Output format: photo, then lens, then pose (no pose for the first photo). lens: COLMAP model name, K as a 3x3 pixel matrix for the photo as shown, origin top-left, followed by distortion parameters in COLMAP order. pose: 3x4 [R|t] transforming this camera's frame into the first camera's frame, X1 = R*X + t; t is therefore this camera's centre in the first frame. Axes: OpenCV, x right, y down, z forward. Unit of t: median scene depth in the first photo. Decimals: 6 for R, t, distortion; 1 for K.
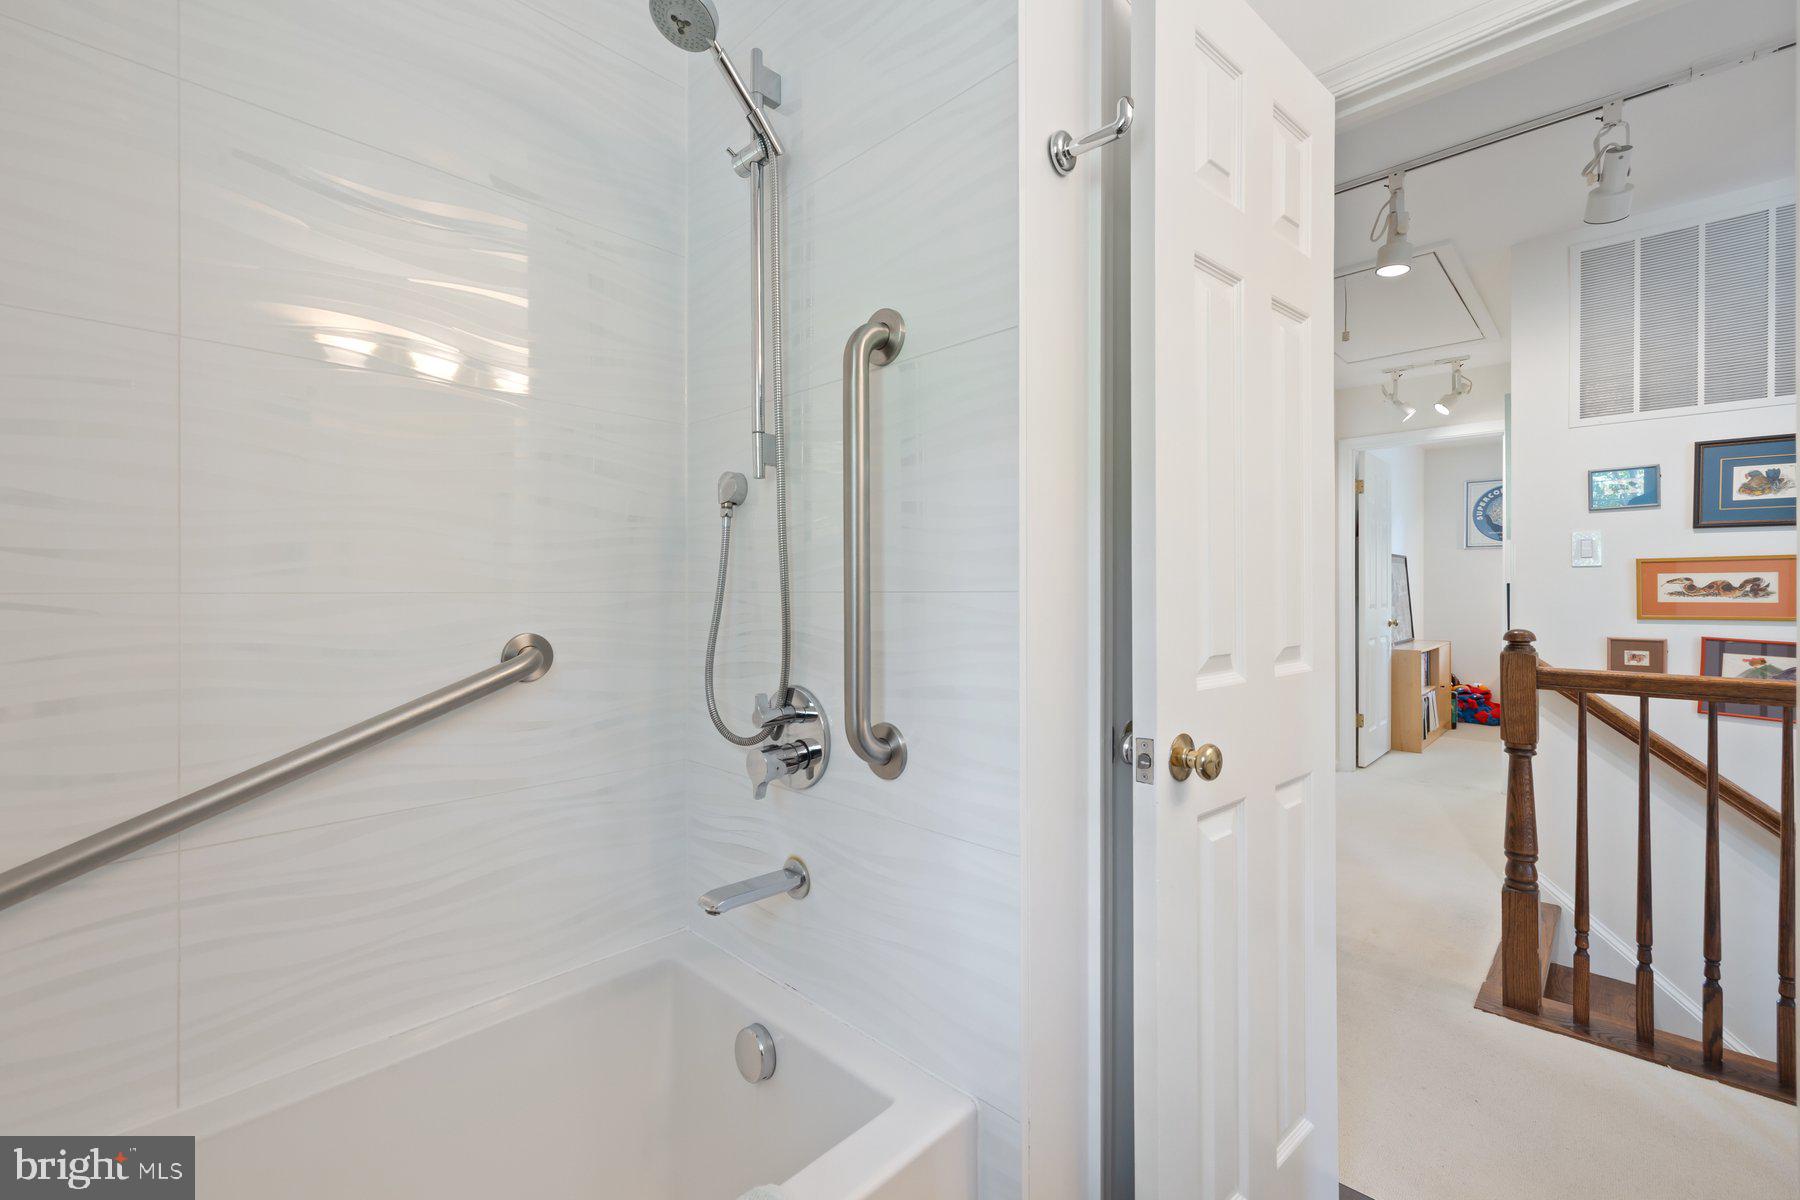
lens RADIAL K [[761.6, 0, 901.4], [0, 761.6, 598.4], [0, 0, 1]] dist [0.005159, 0.000839]
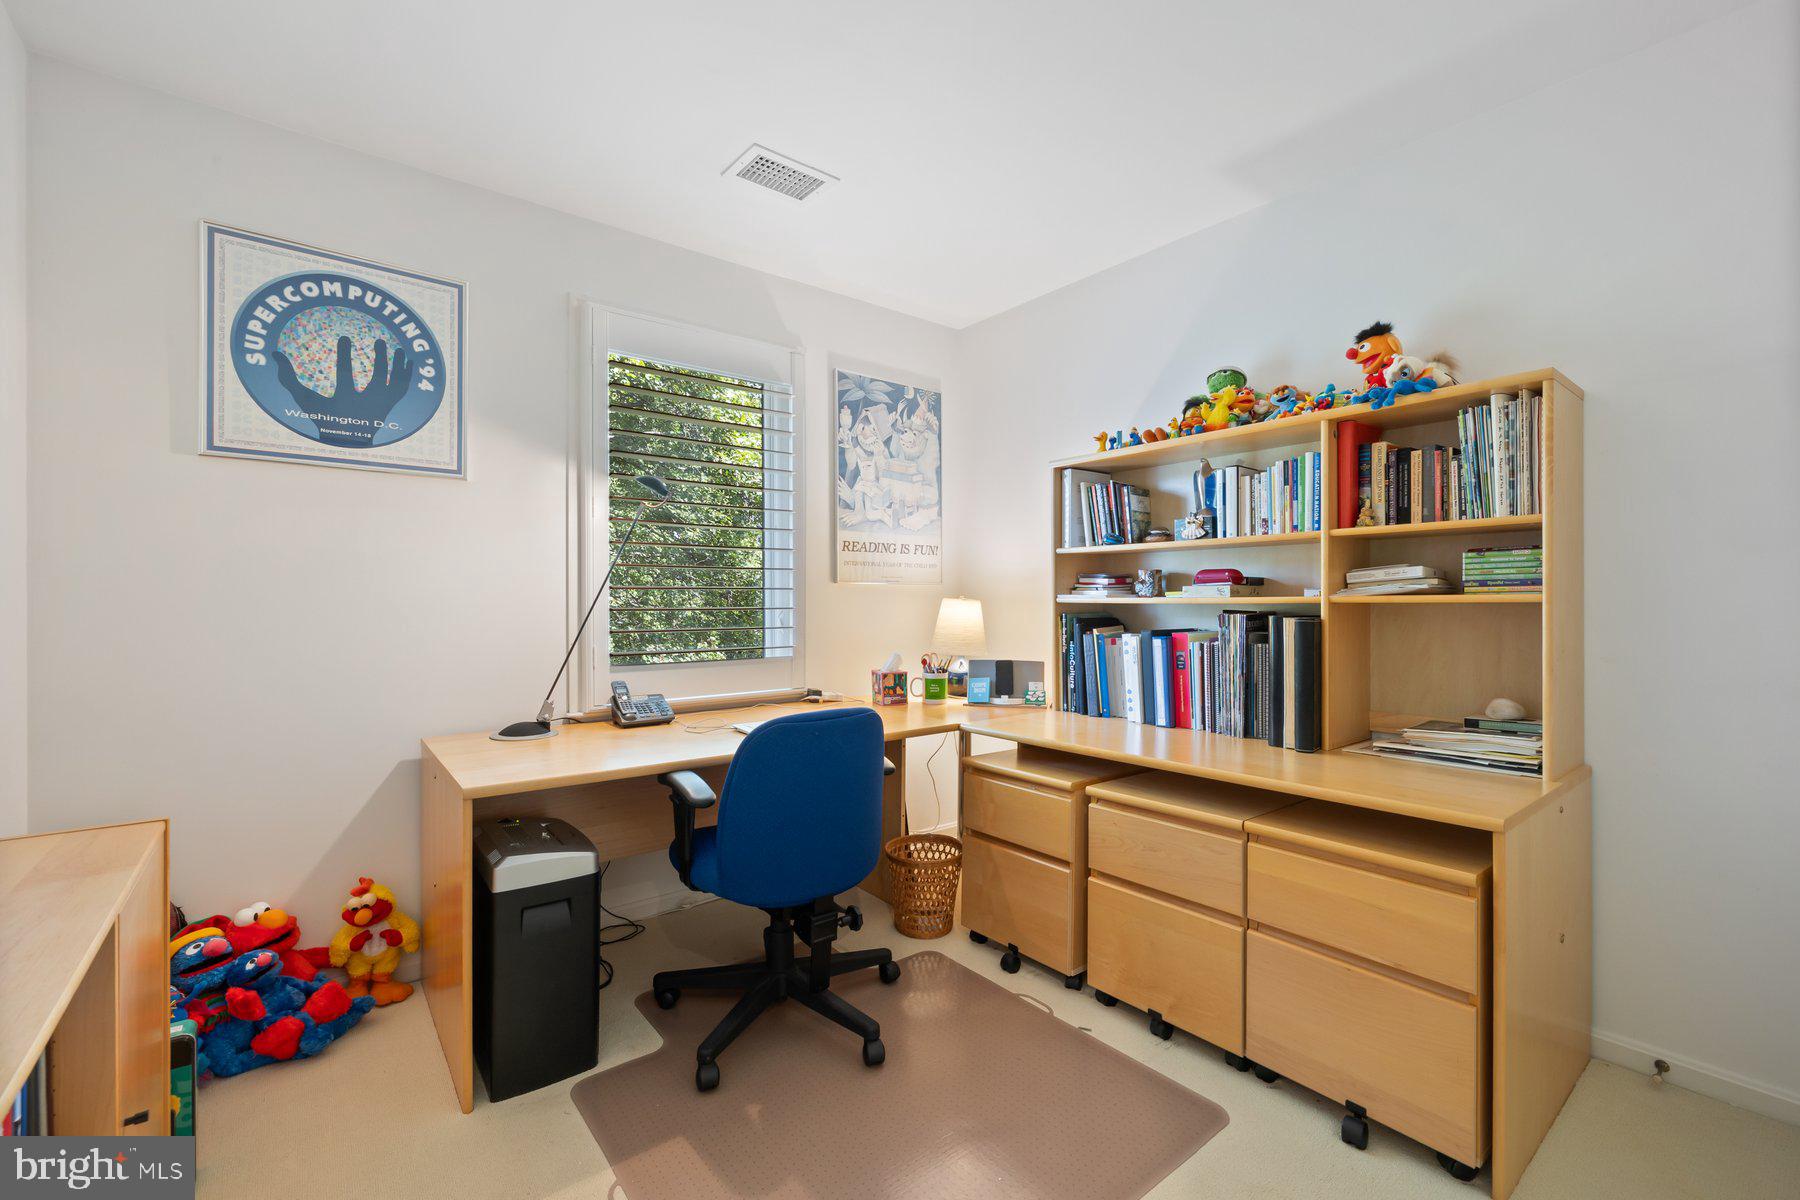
lens RADIAL K [[761.6, 0, 902.1], [0, 761.6, 600.5], [0, 0, 1]] dist [0.005159, 0.000839]
pose [[0.136891, 0.005155, 0.990573, 0.487819], [0.001037, 0.999985, -0.005347, -0.004609], [-0.990586, 0.001759, 0.136883, 0.700646]]
